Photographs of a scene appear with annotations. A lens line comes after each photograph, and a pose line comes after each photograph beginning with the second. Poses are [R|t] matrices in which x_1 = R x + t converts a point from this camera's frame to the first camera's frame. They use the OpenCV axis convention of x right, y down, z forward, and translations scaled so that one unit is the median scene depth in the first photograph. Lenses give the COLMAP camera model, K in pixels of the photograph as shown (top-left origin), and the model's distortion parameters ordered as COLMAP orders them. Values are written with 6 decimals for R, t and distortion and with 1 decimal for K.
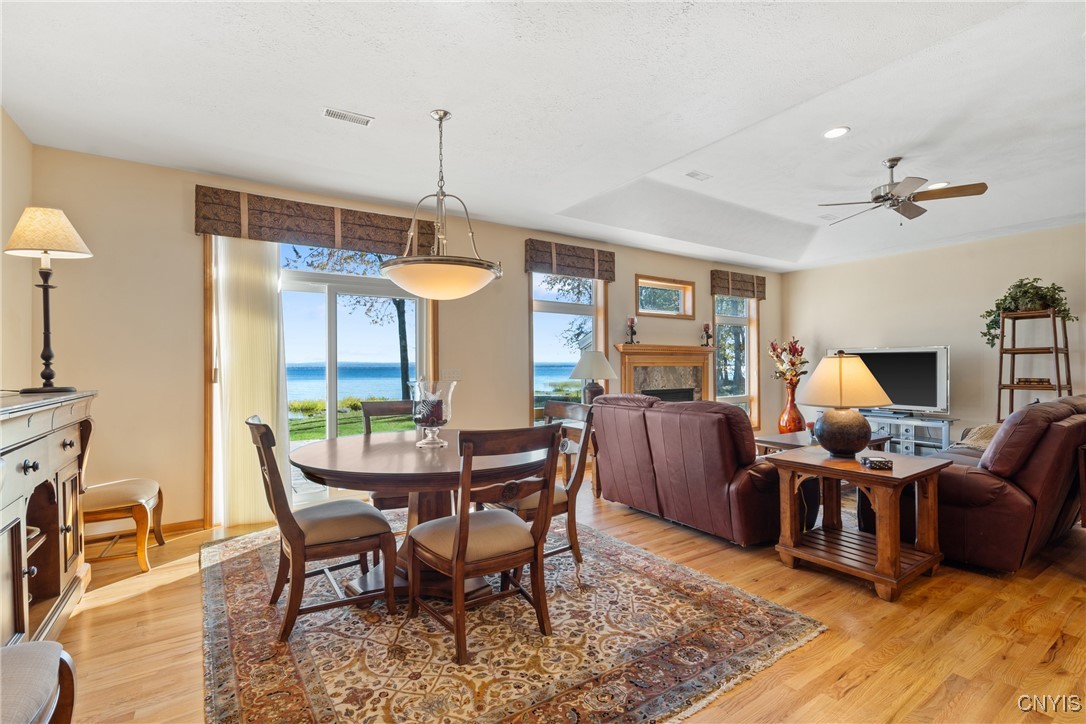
lens RADIAL K [[492.1, 0, 538.2], [0, 492.1, 362.6], [0, 0, 1]] dist [-0.000740, 0.000059]
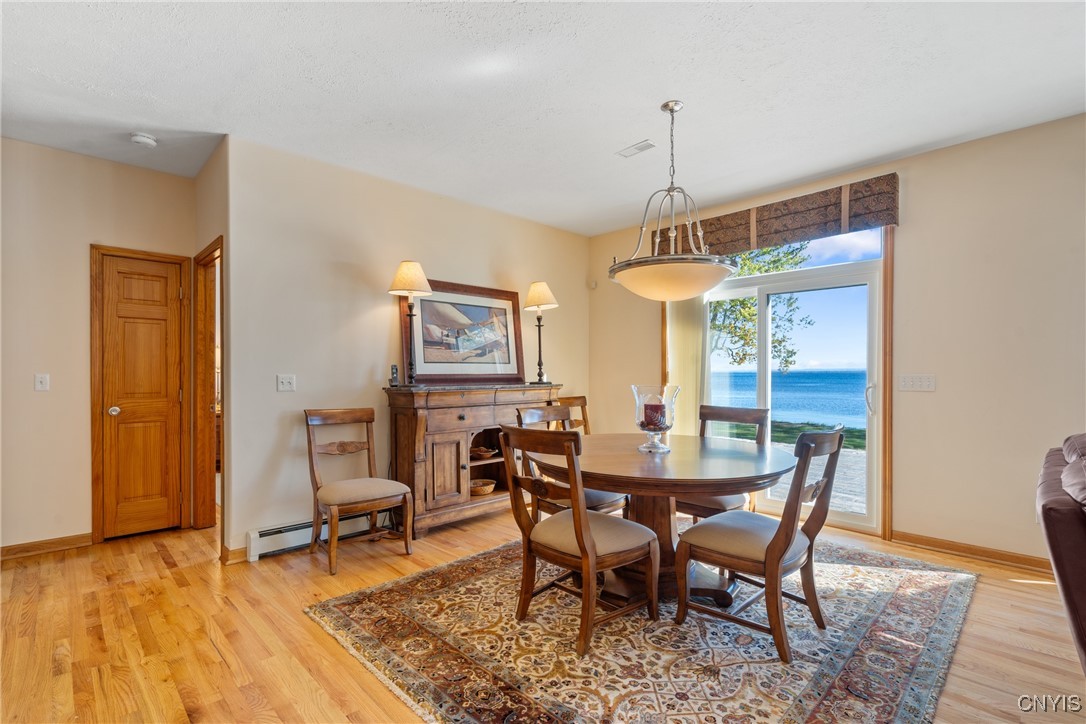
lens RADIAL K [[506.2, 0, 542.3], [0, 506.2, 378.8], [0, 0, 1]] dist [-0.001270, 0.000092]
pose [[0.189944, 0.016936, -0.981649, 0.831074], [0.003404, 0.999834, 0.017908, 0.007316], [0.981789, -0.006743, 0.189855, 0.655768]]
